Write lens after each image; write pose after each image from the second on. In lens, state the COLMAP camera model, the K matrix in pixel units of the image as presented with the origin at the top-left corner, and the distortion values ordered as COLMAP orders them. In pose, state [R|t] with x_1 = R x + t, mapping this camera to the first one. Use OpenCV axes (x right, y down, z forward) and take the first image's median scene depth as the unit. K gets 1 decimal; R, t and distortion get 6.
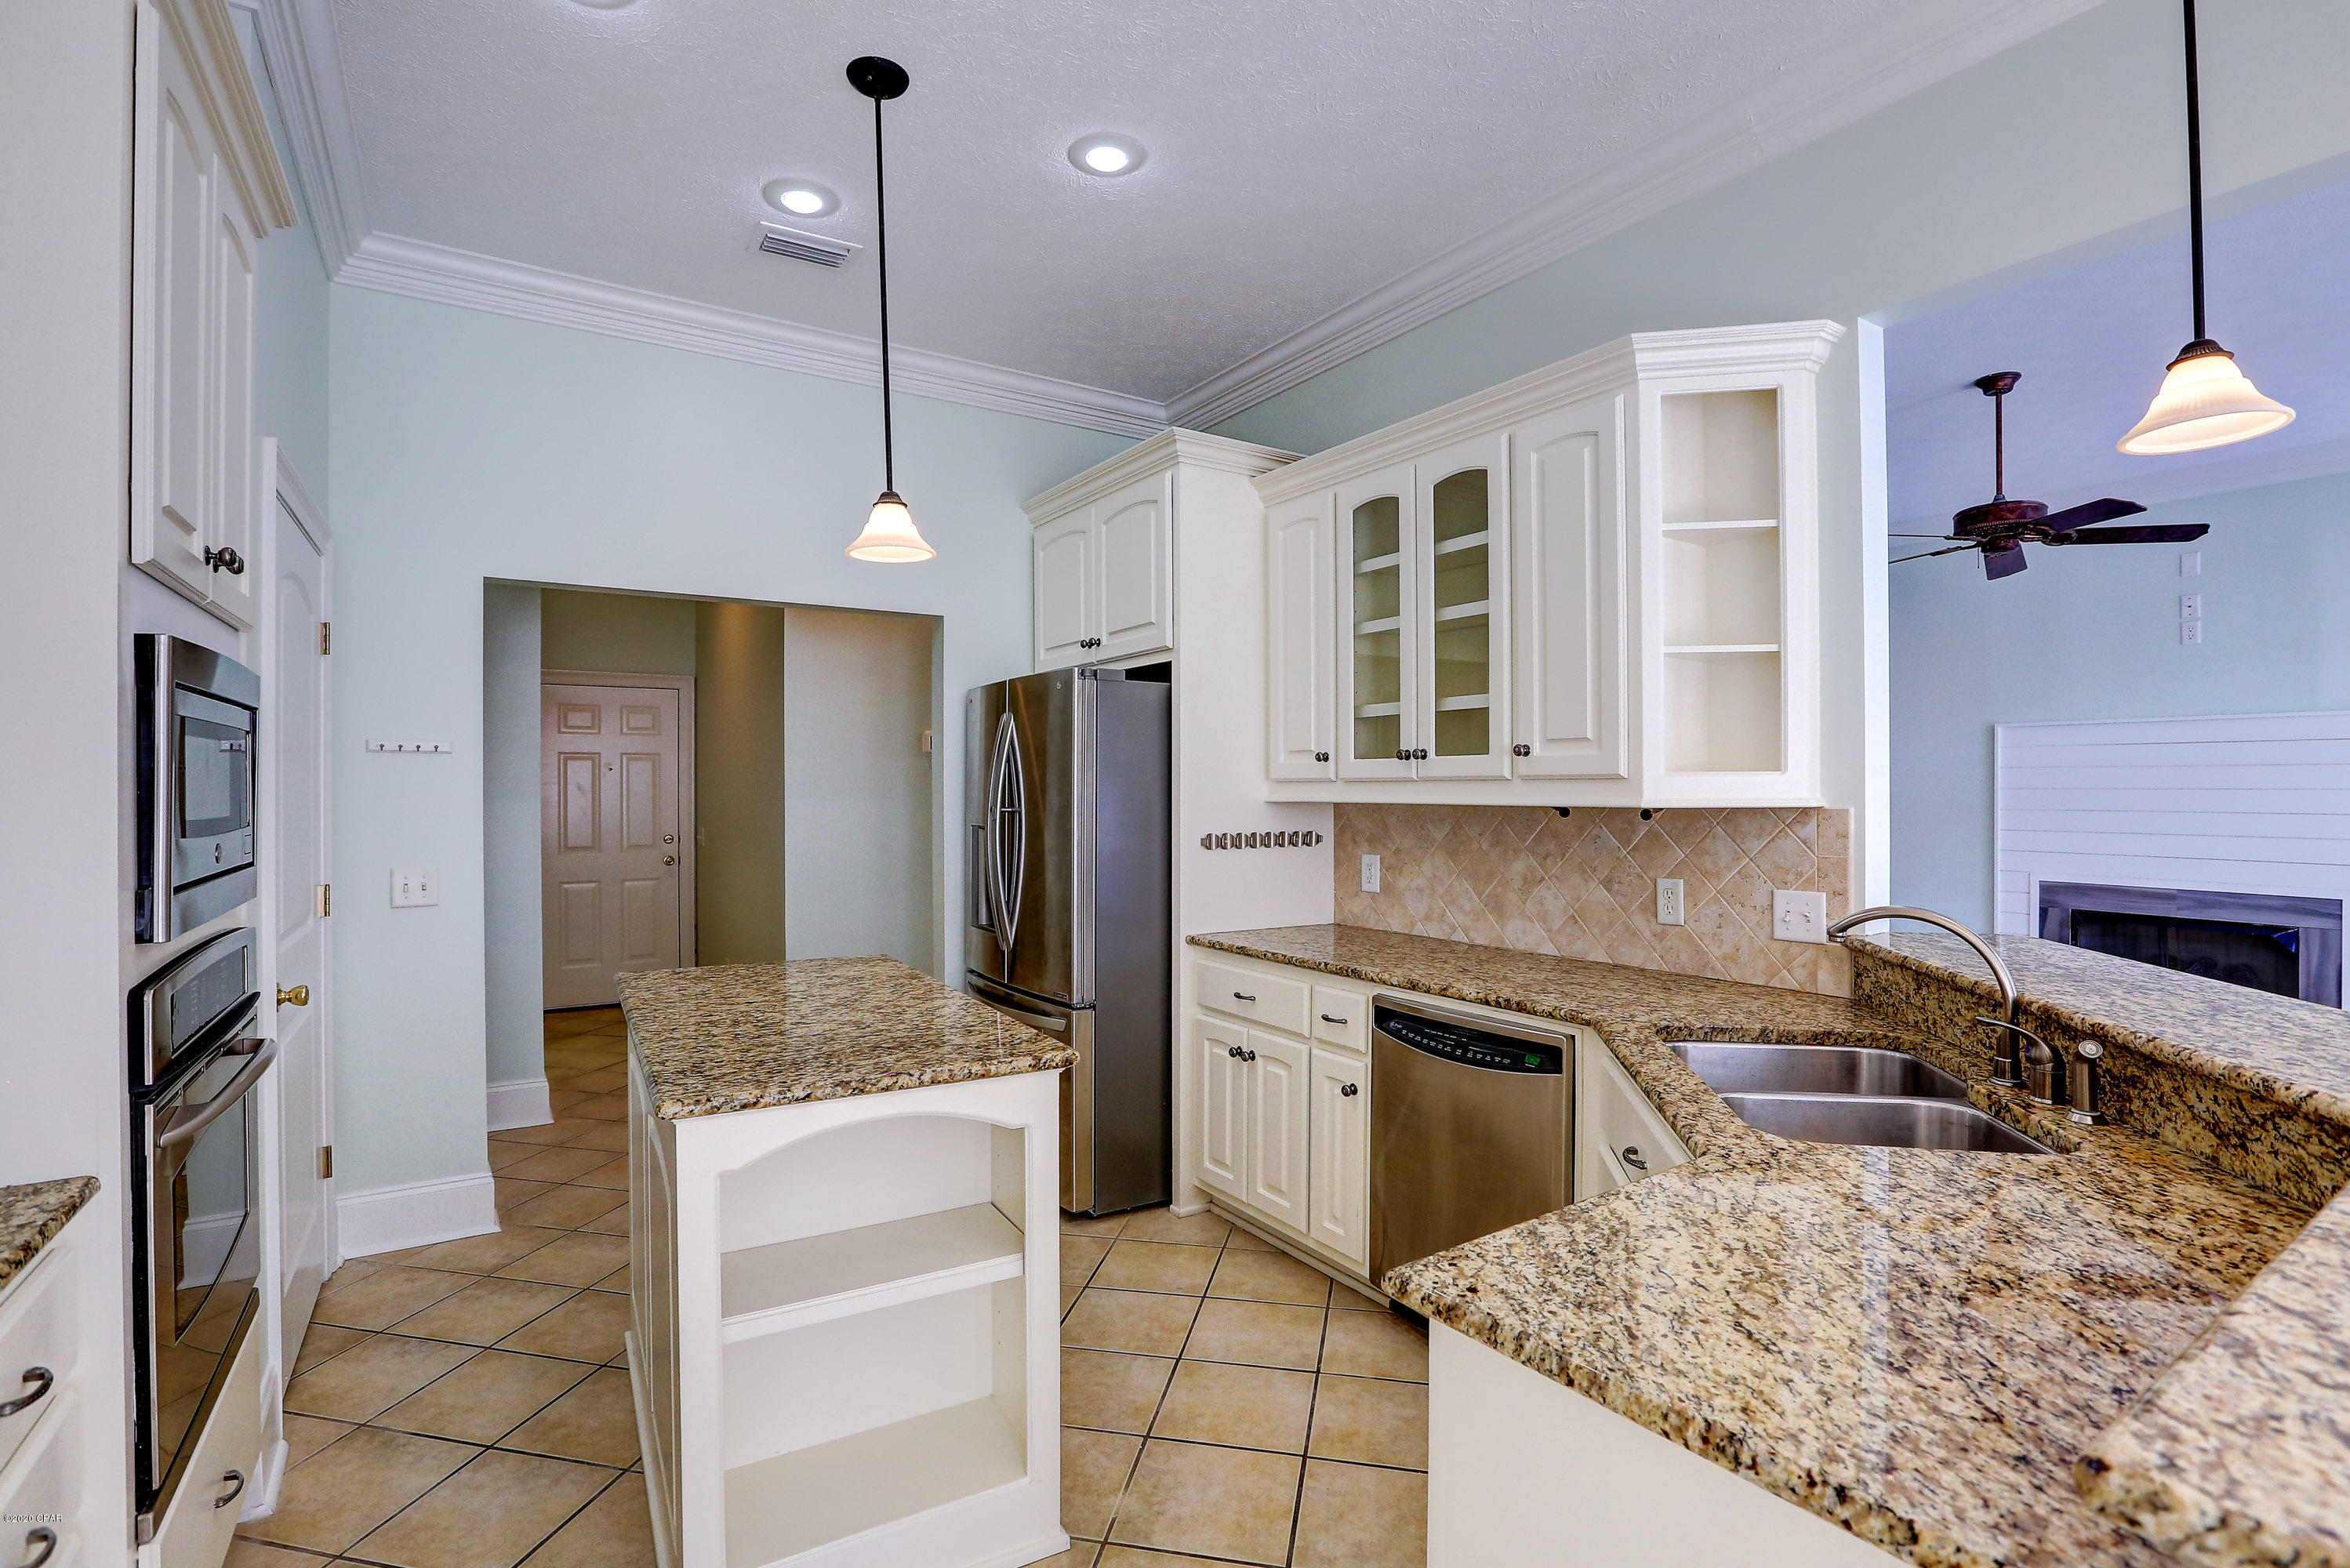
lens RADIAL K [[1067.3, 0, 1182.8], [0, 1067.3, 781.1], [0, 0, 1]] dist [0.000574, 0.000538]
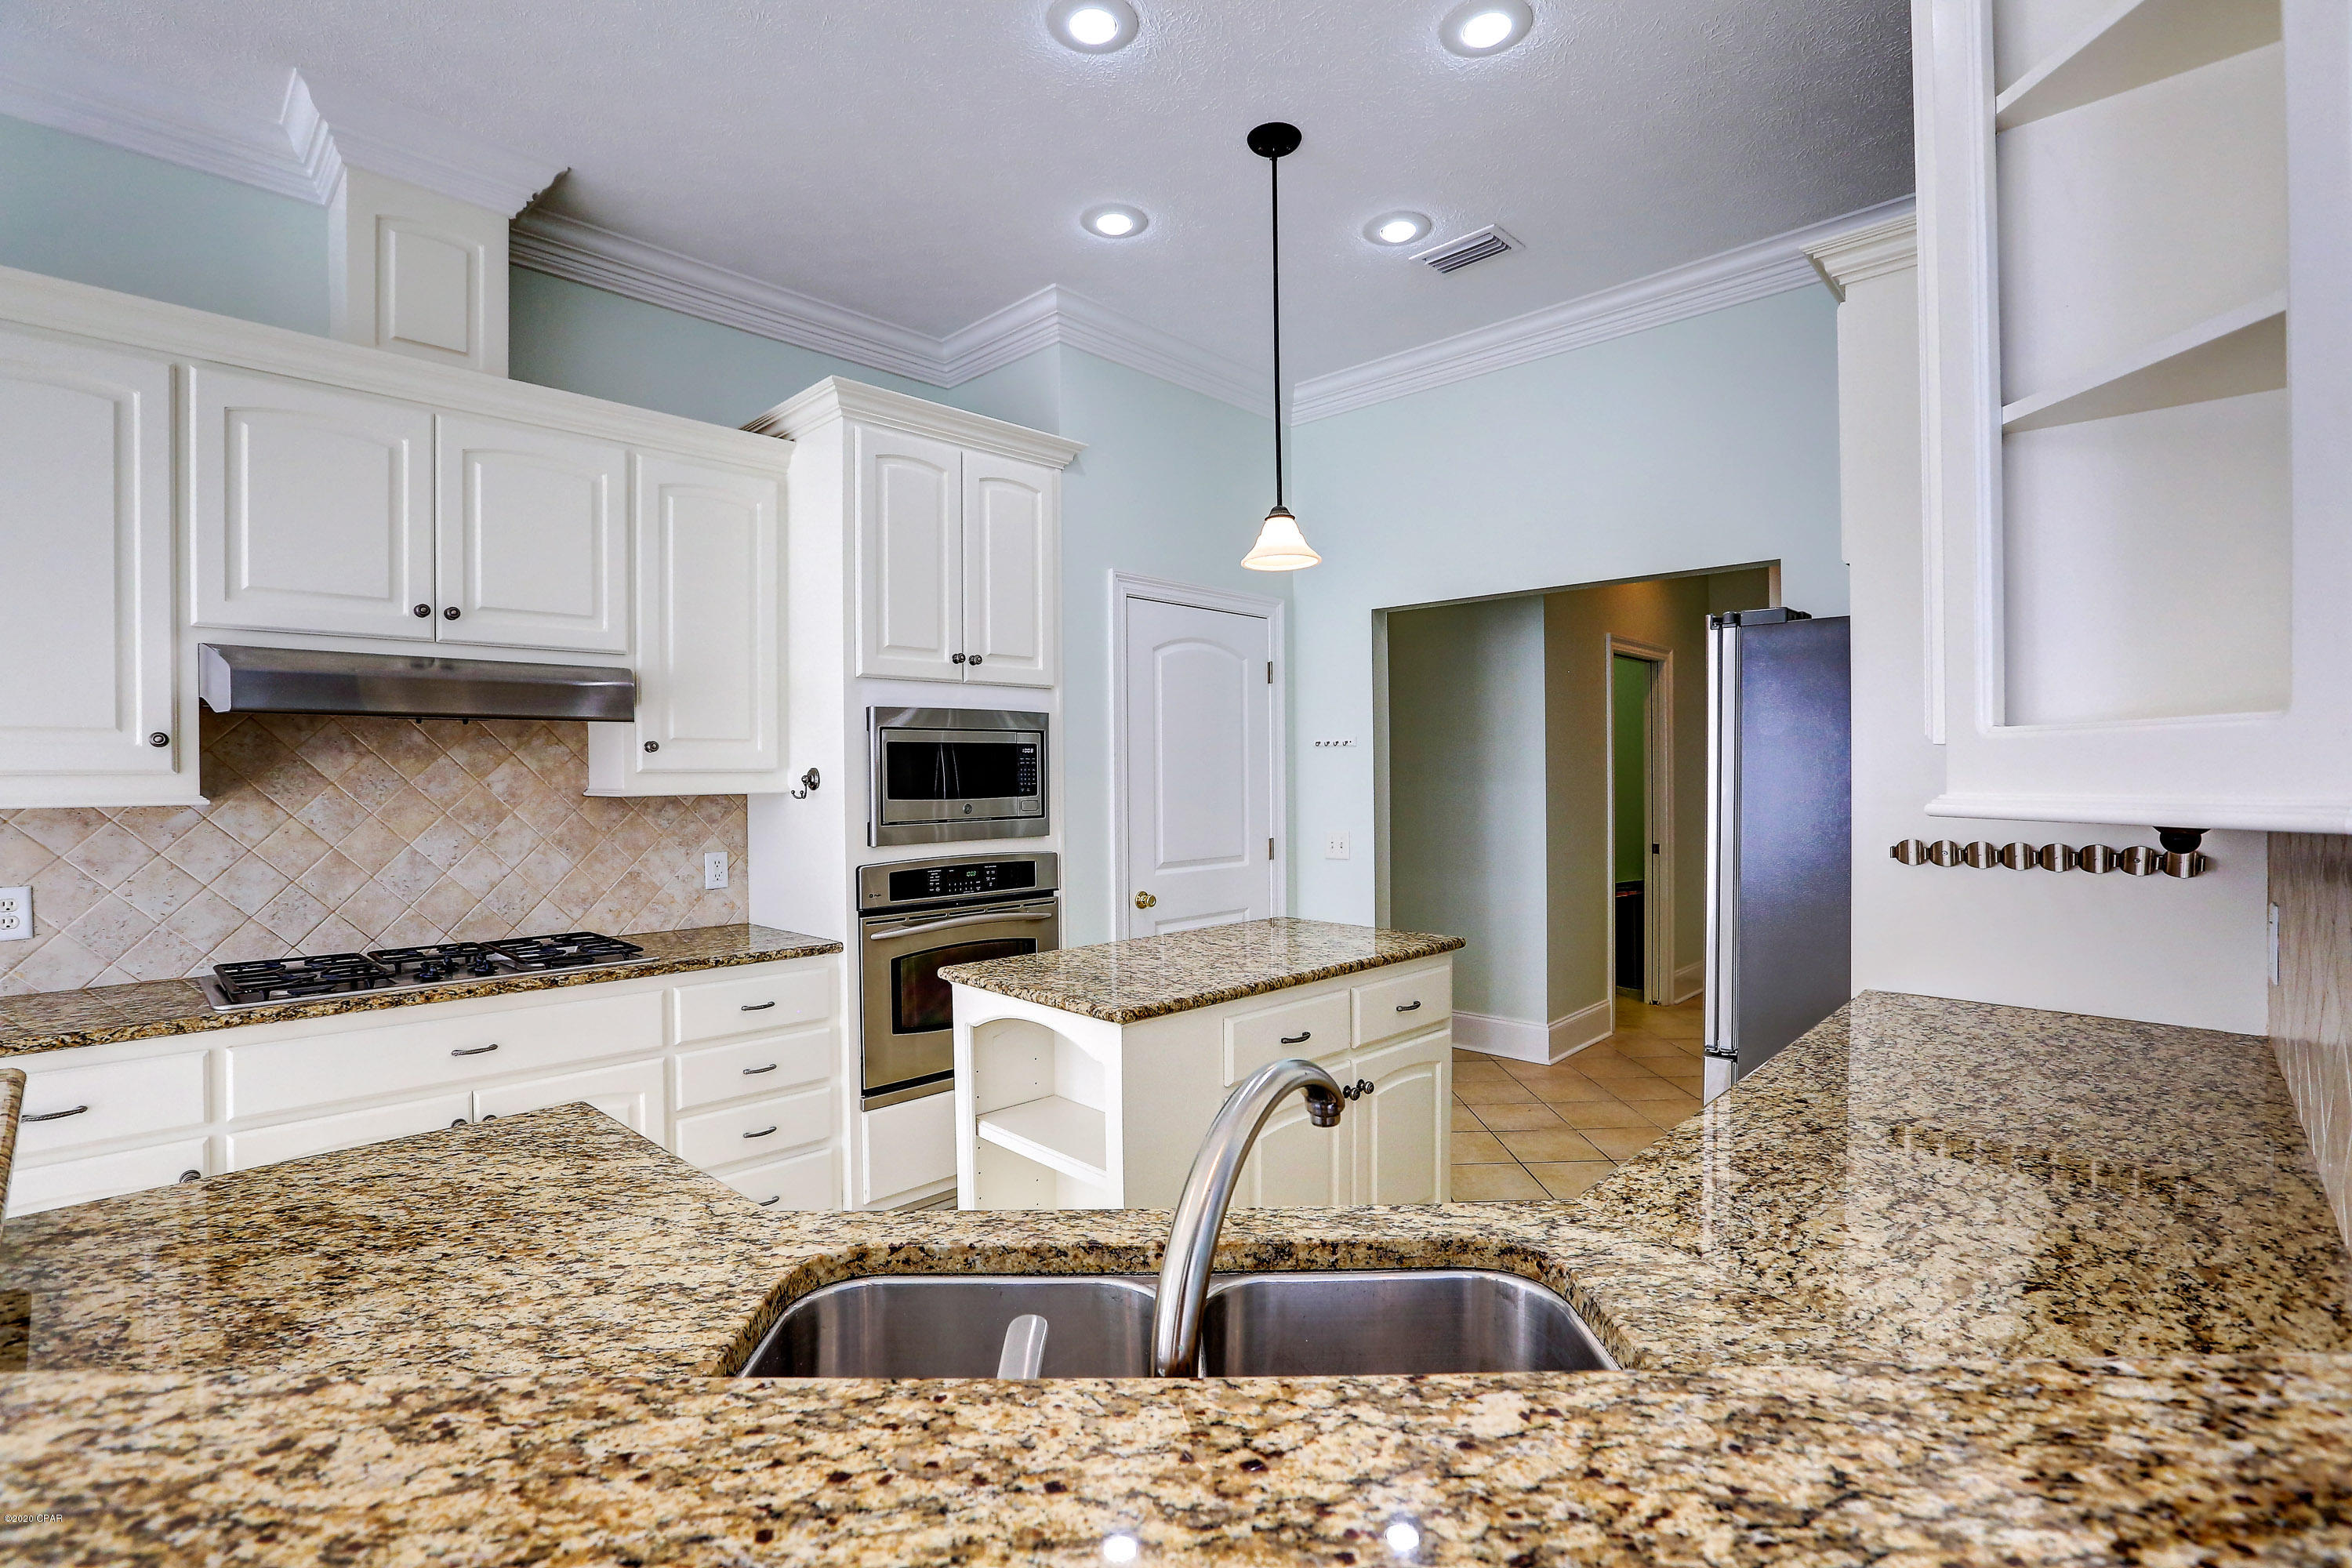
lens RADIAL K [[1068.3, 0, 1183.8], [0, 1068.3, 781.1], [0, 0, 1]] dist [0.000574, 0.000538]
pose [[0.199345, 0.005568, -0.979913, 1.803455], [0.017955, 0.999795, 0.009334, 0.007263], [0.979765, -0.019455, 0.199205, 1.505947]]
